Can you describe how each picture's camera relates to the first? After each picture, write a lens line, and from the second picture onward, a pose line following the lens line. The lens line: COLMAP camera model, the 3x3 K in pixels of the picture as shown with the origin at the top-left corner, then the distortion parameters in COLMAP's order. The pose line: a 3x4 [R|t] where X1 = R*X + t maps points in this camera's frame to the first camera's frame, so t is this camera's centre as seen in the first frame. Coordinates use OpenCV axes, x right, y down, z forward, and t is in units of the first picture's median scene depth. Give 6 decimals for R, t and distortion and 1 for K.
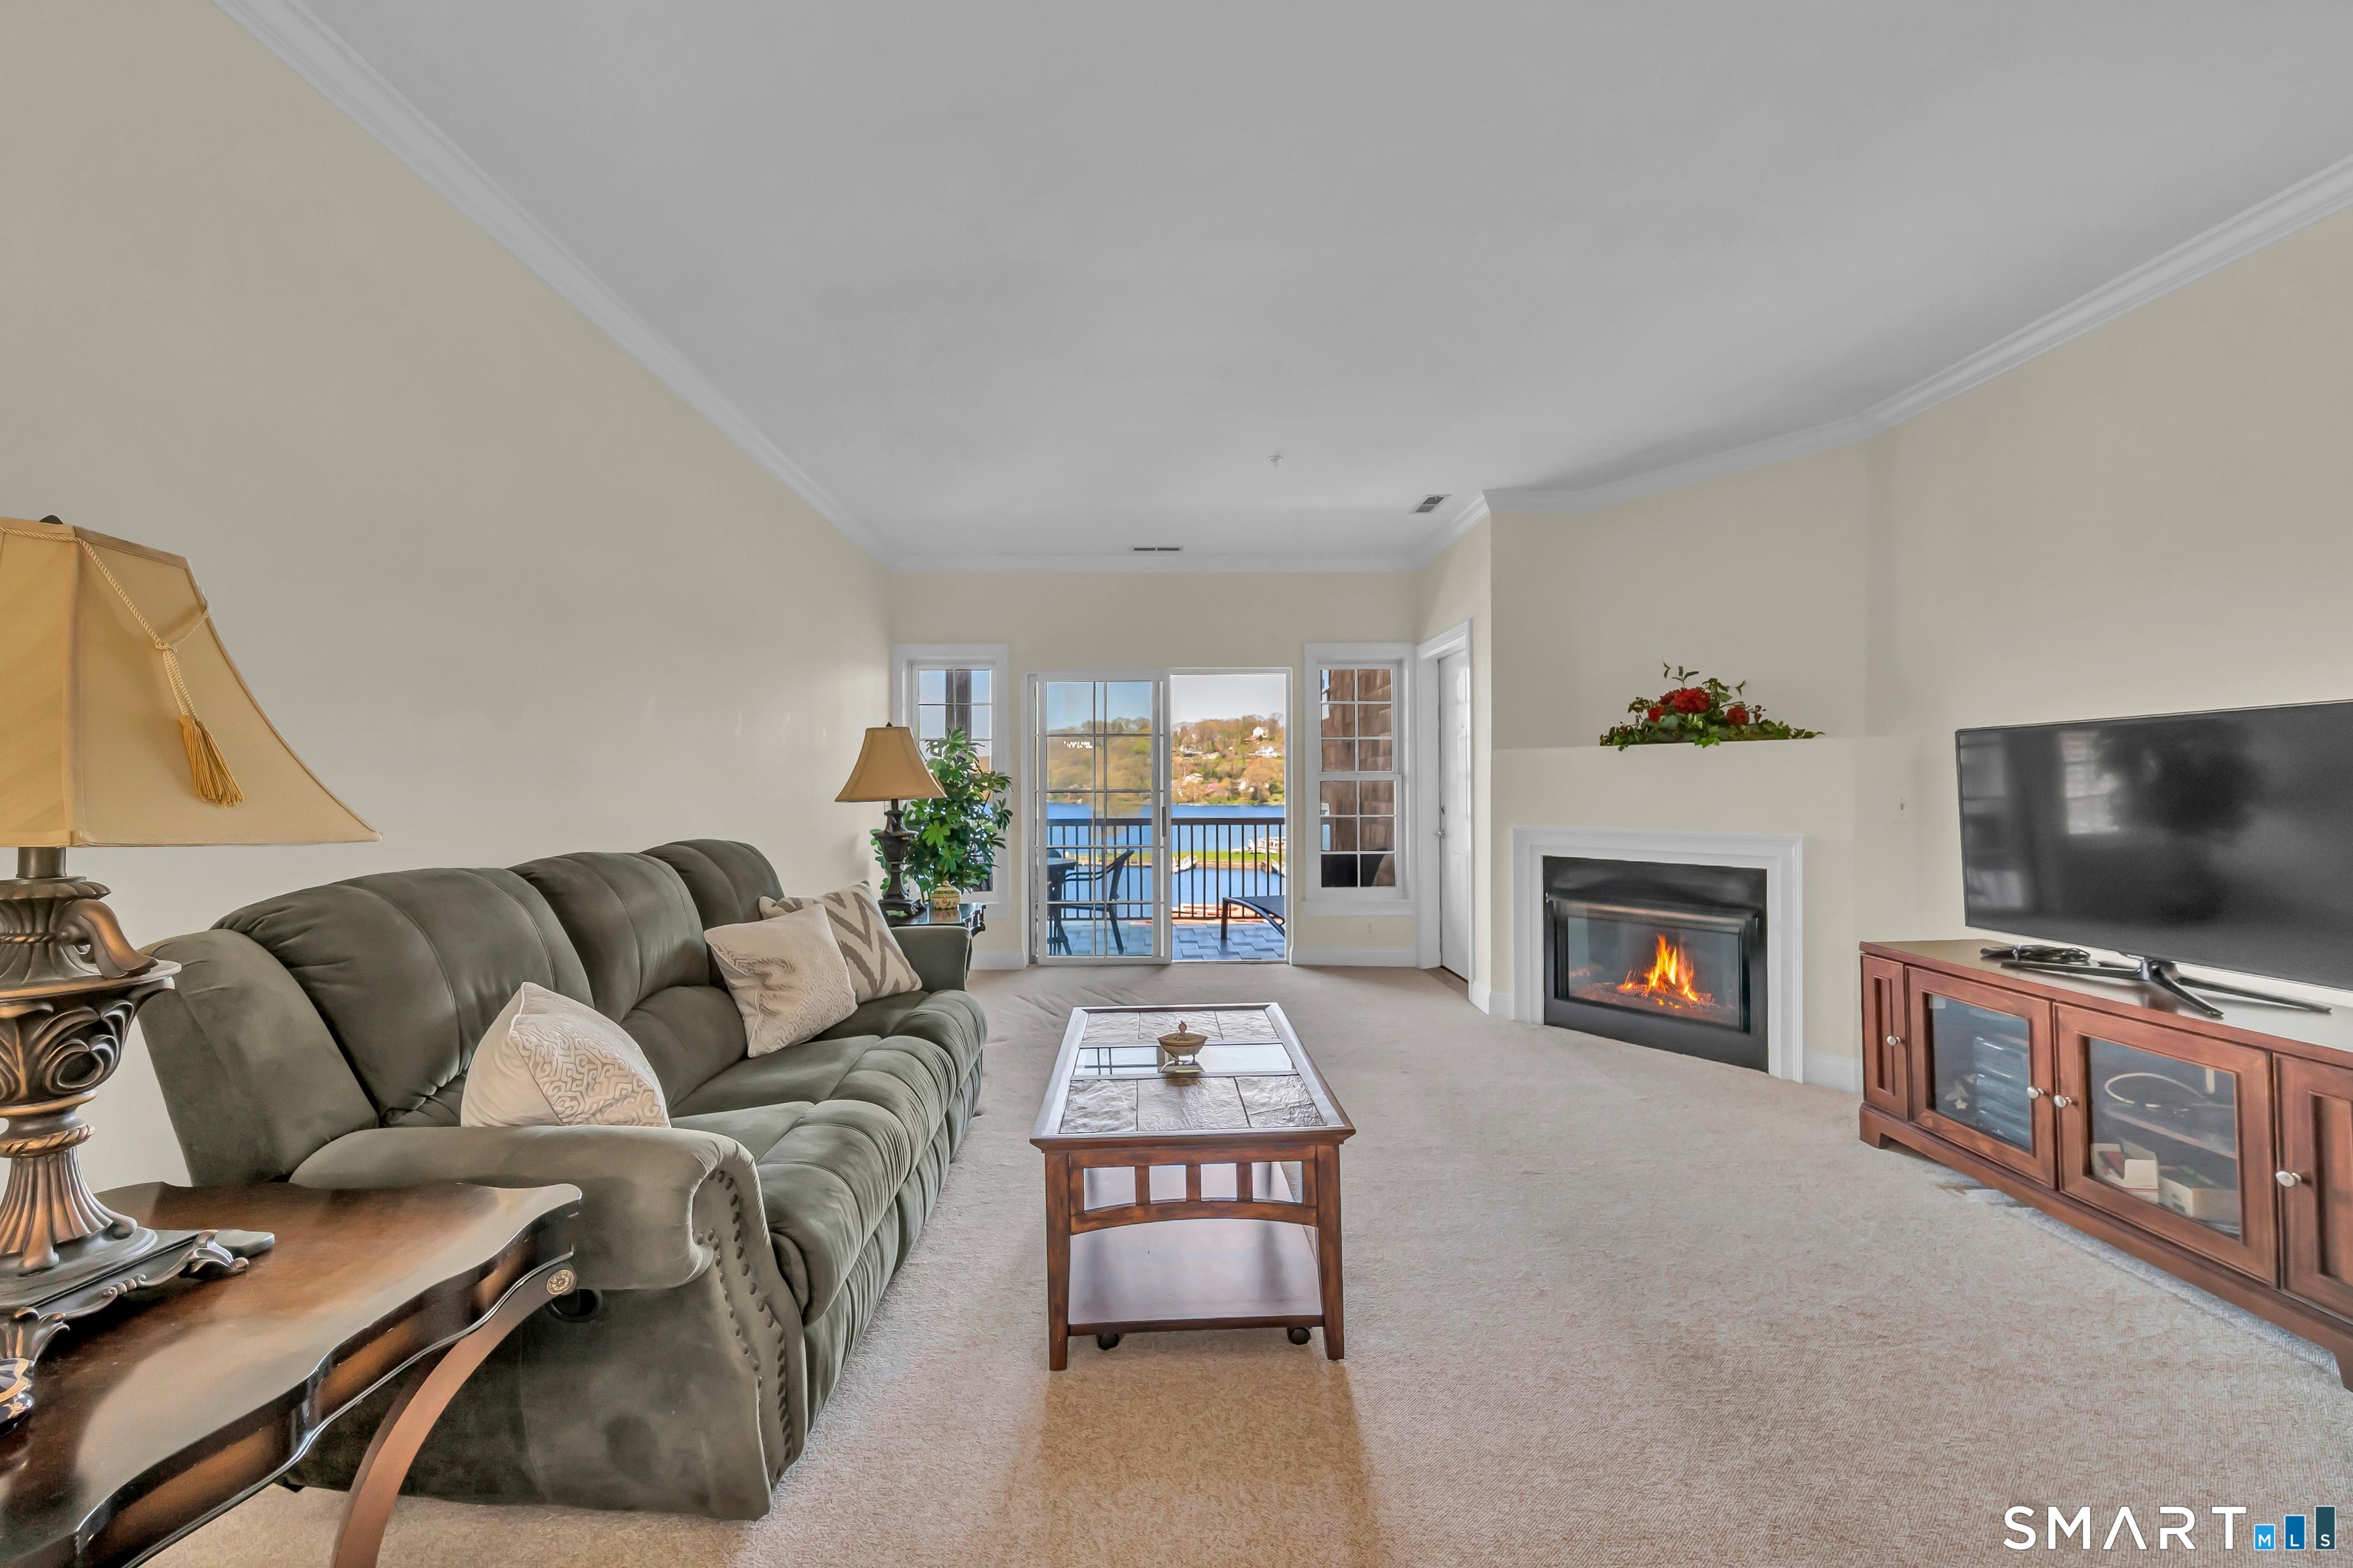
lens RADIAL K [[926.9, 0, 1182.4], [0, 926.9, 788.5], [0, 0, 1]] dist [-0.001768, -0.000281]
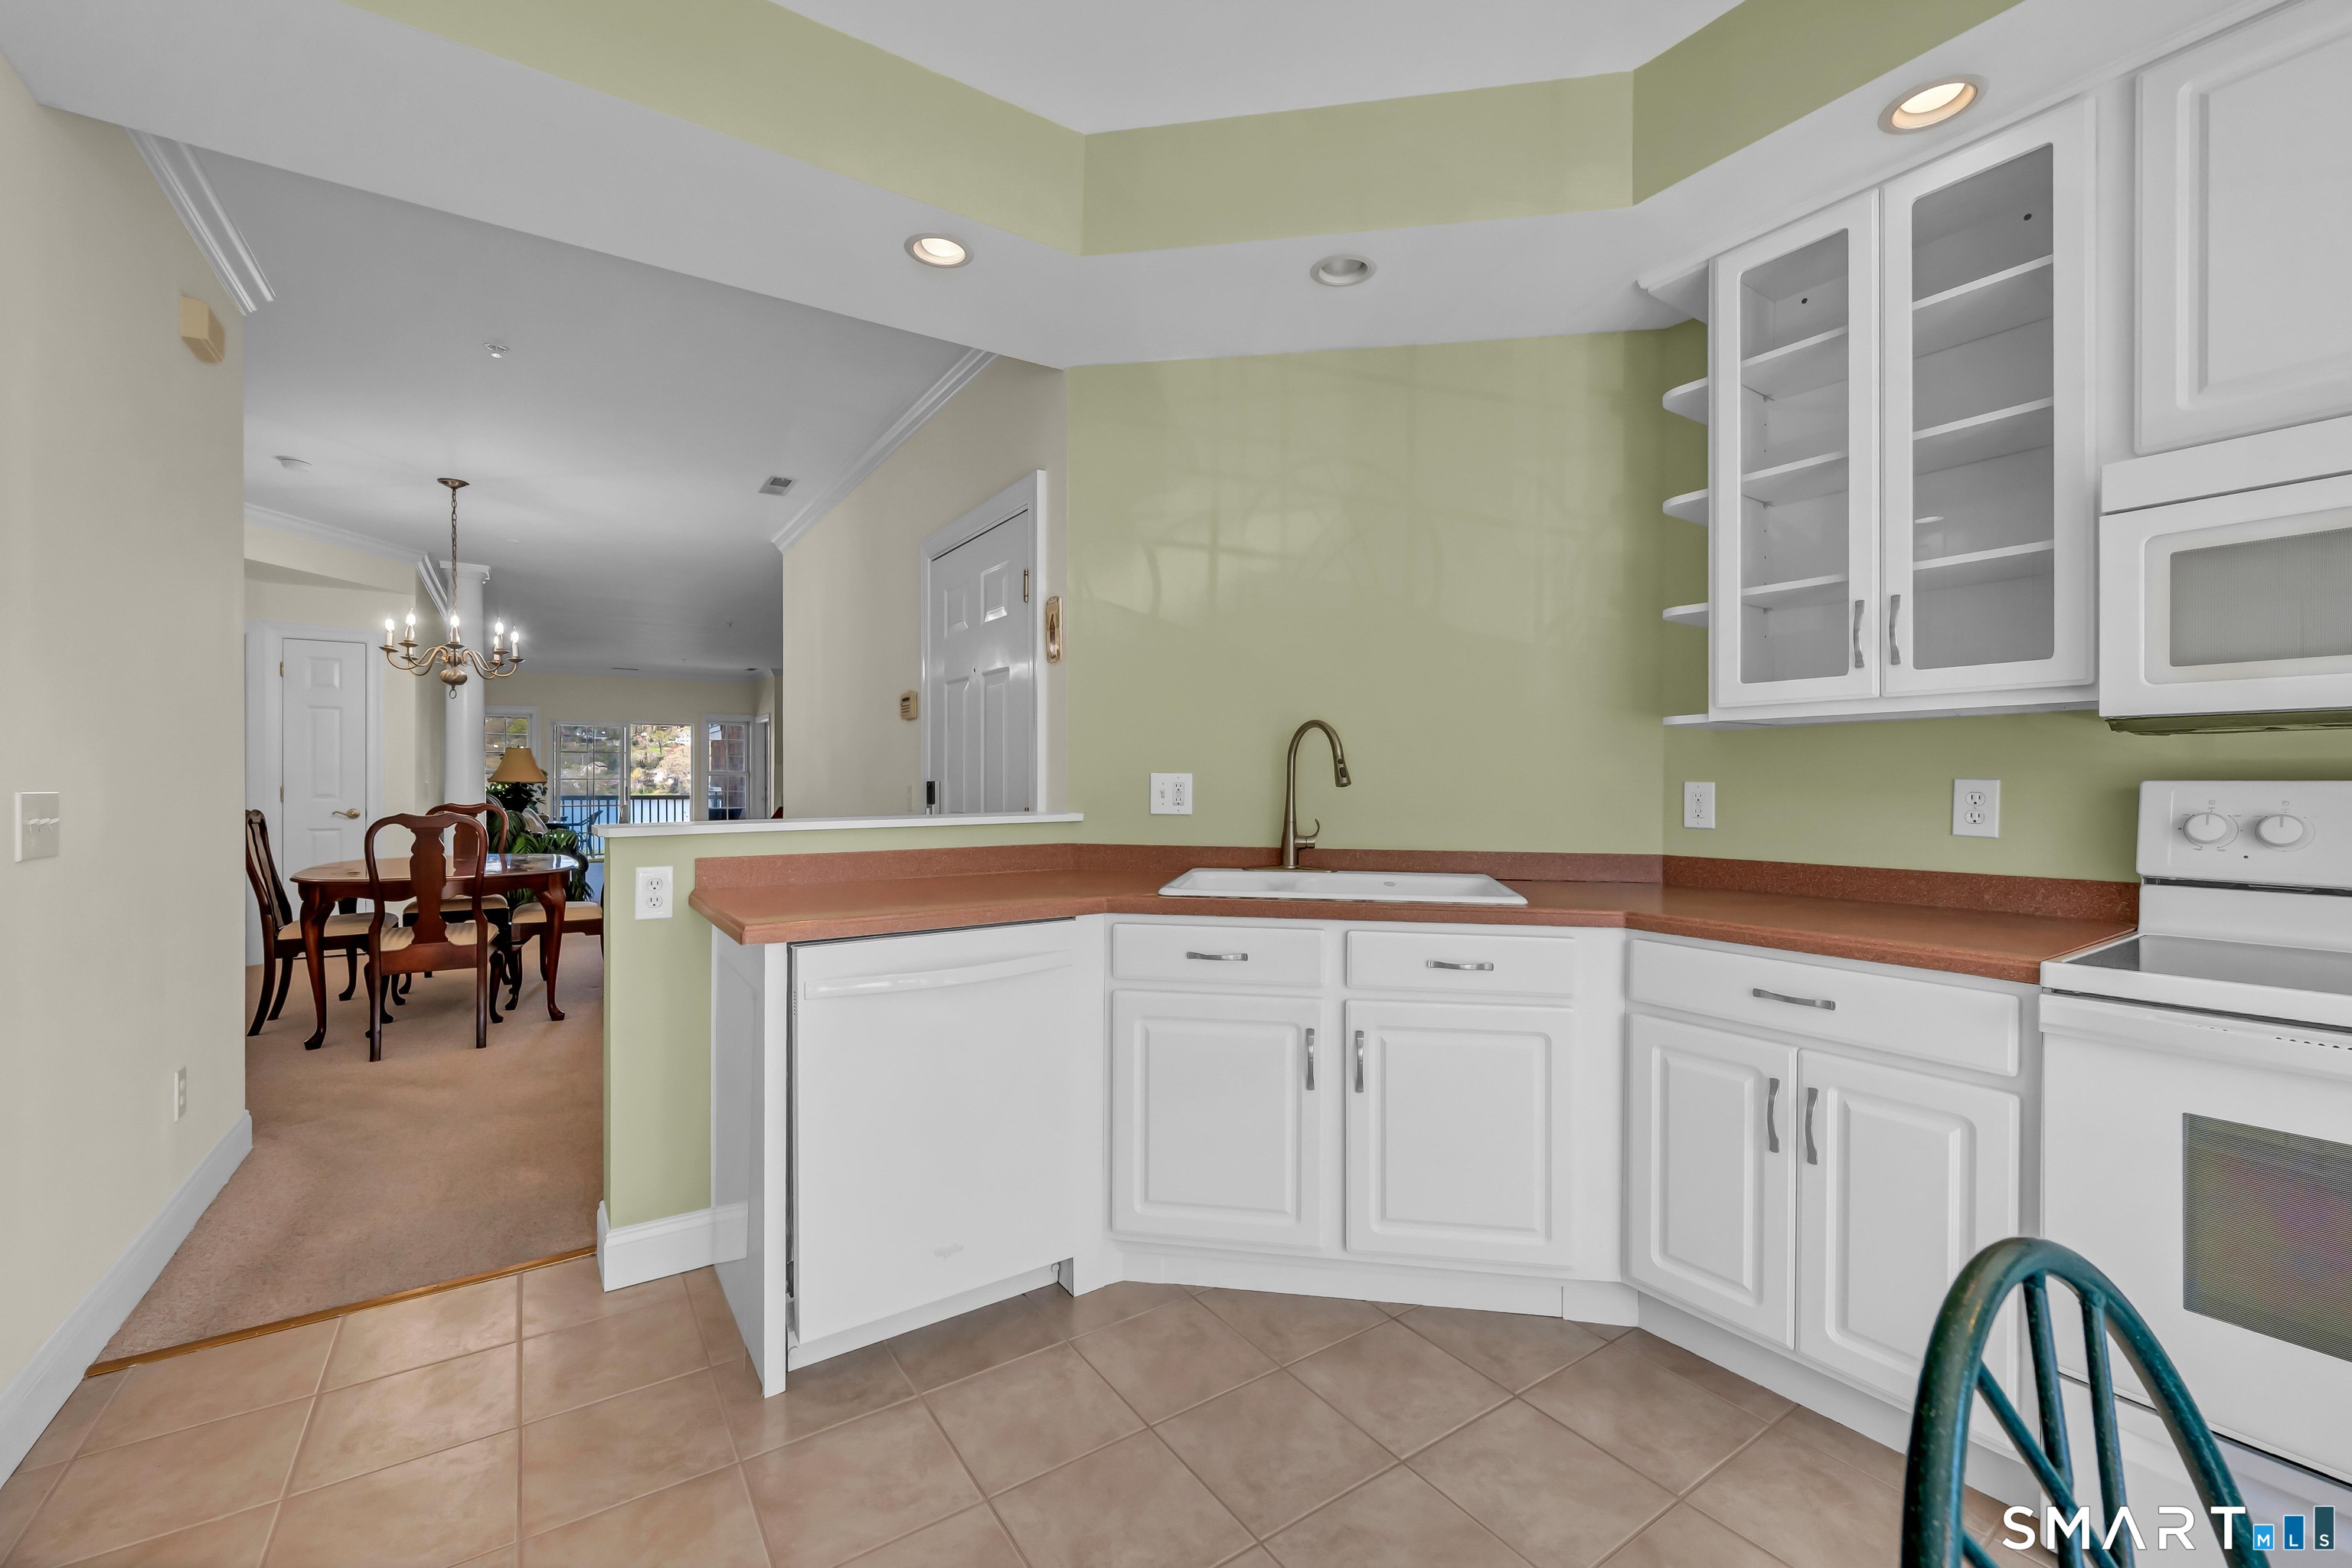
lens RADIAL K [[951.6, 0, 1176.4], [0, 951.6, 783.3], [0, 0, 1]] dist [0.000825, 0.000206]
pose [[0.845409, 0.008073, 0.534059, -0.281354], [-0.008636, 0.999962, -0.001447, 0.011049], [-0.534050, -0.003389, 0.845446, -3.513581]]
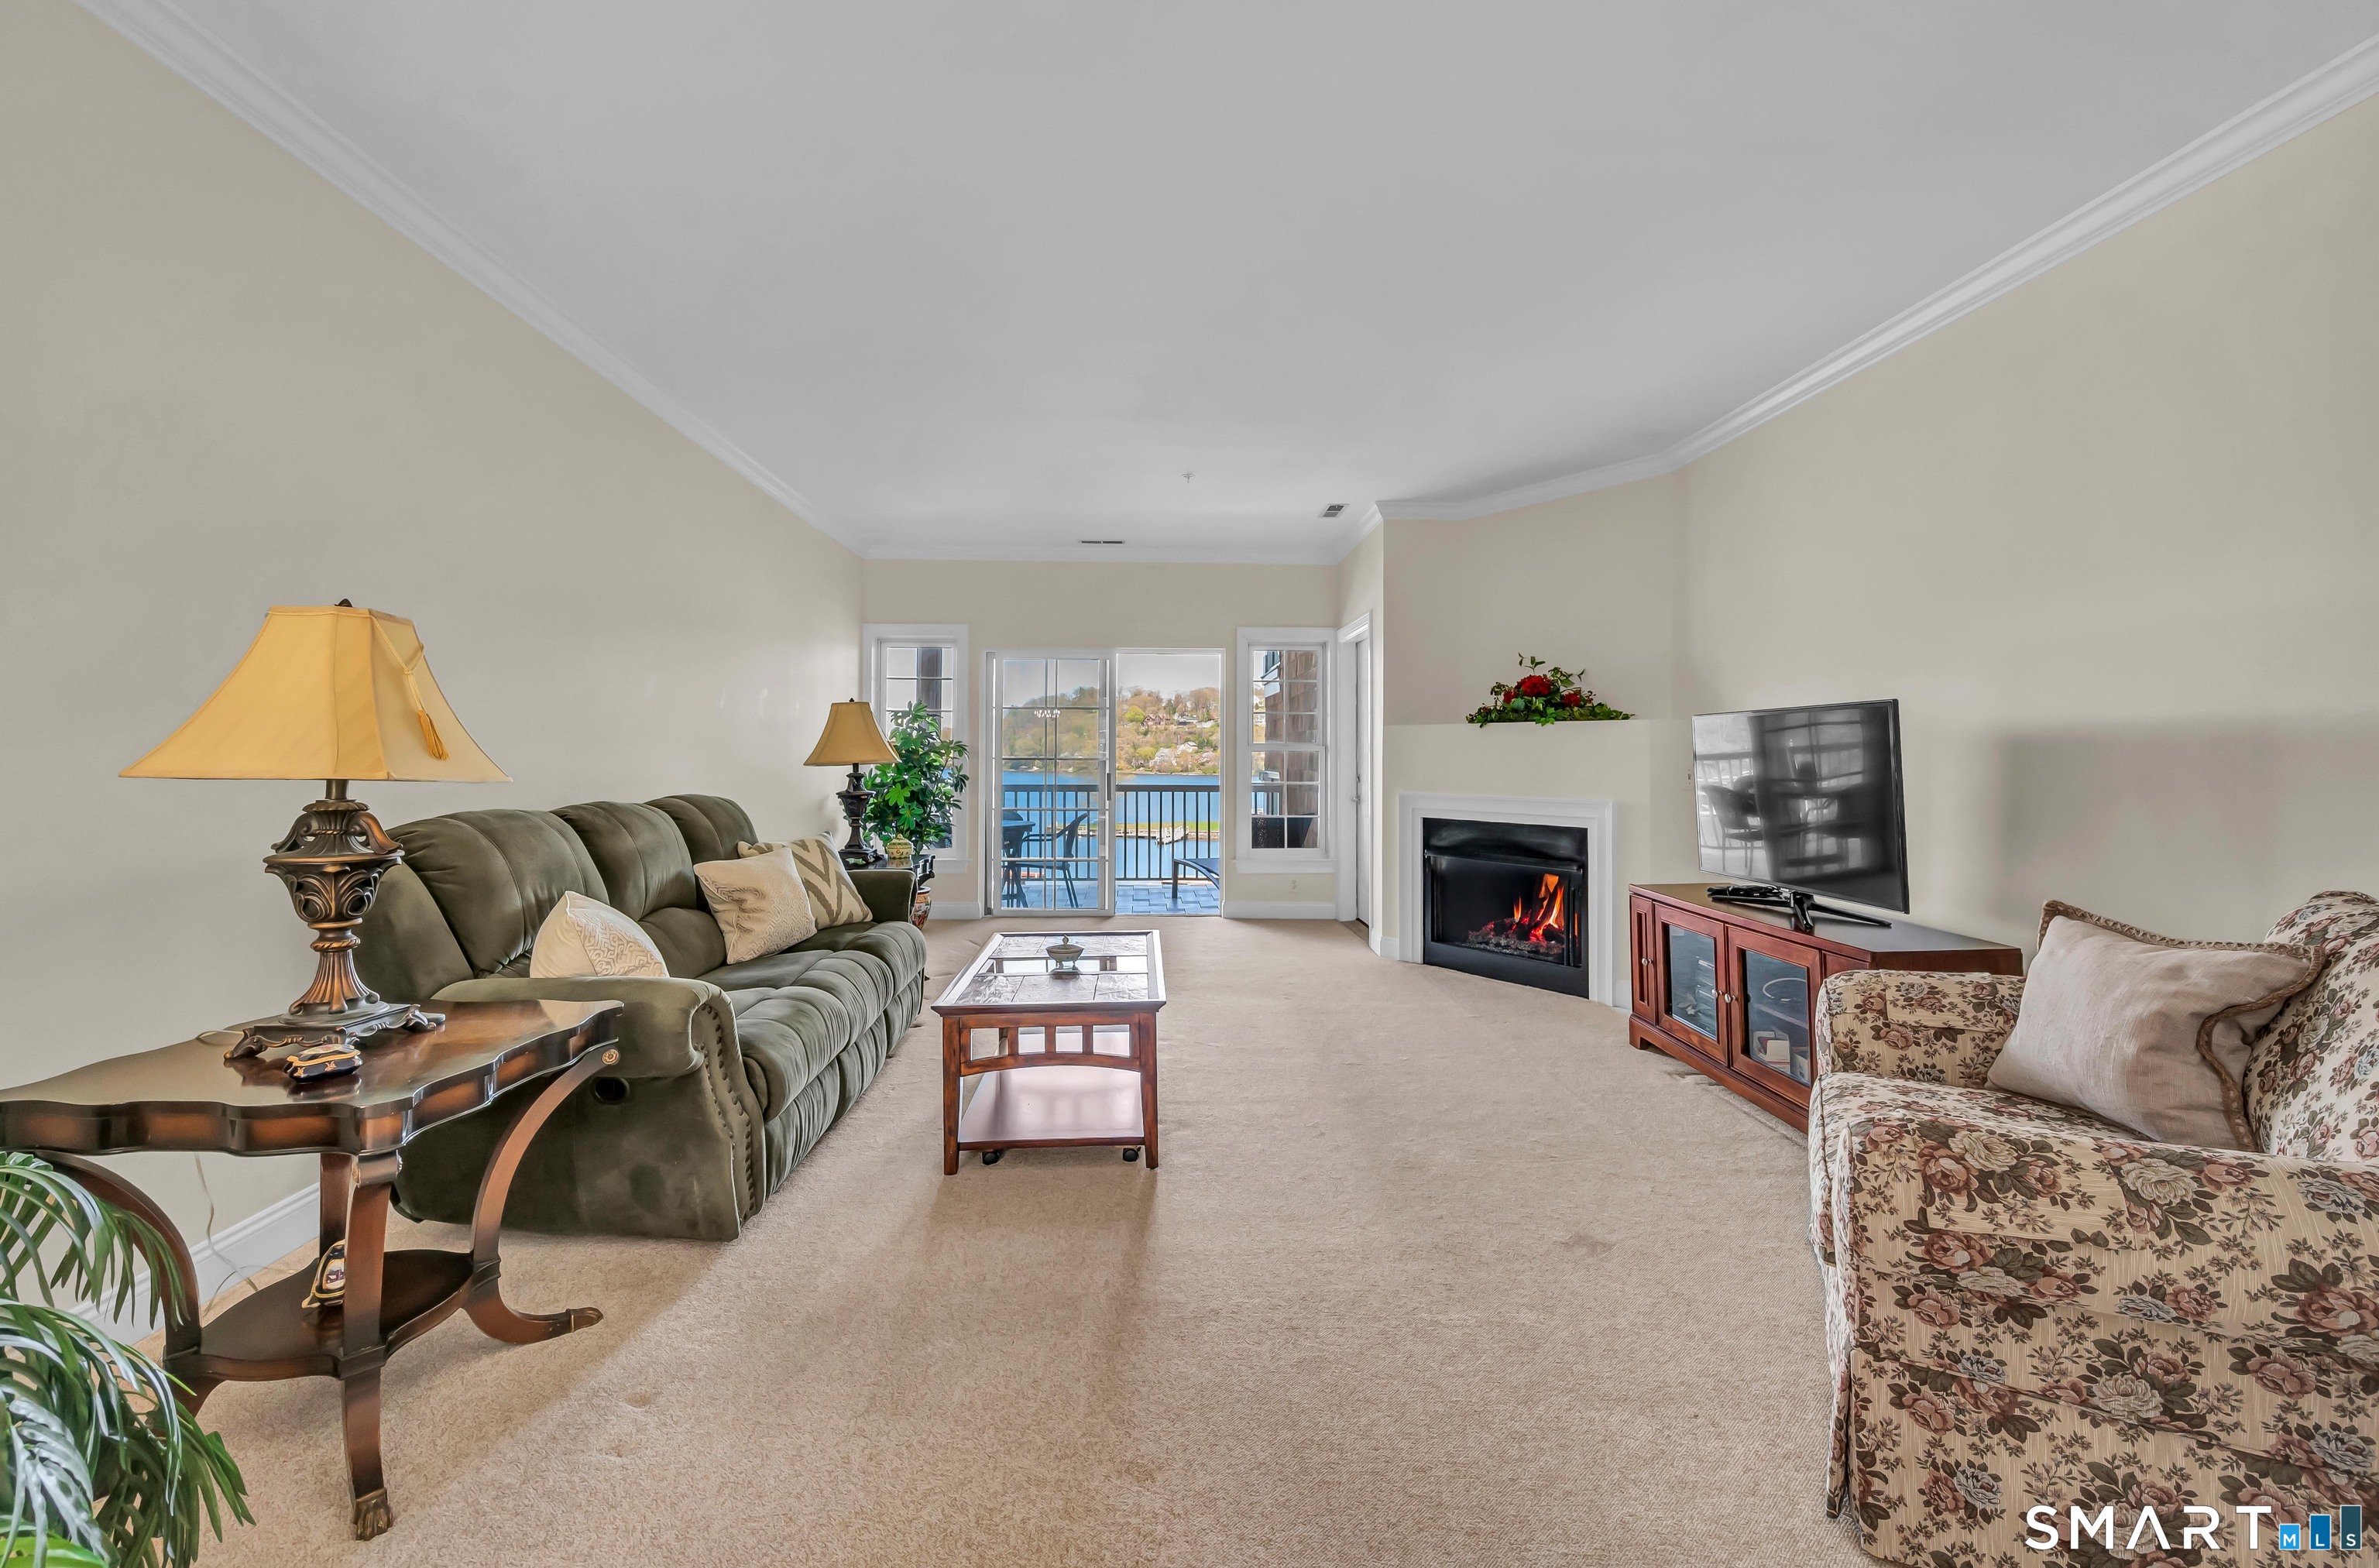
lens RADIAL K [[951.1, 0, 1198.2], [0, 951.1, 746.1], [0, 0, 1]] dist [0.000595, -0.000035]
pose [[0.999727, 0.008922, 0.021593, 0.136334], [-0.008662, 0.999889, -0.012141, 0.000169], [-0.021699, 0.011950, 0.999693, -0.299790]]
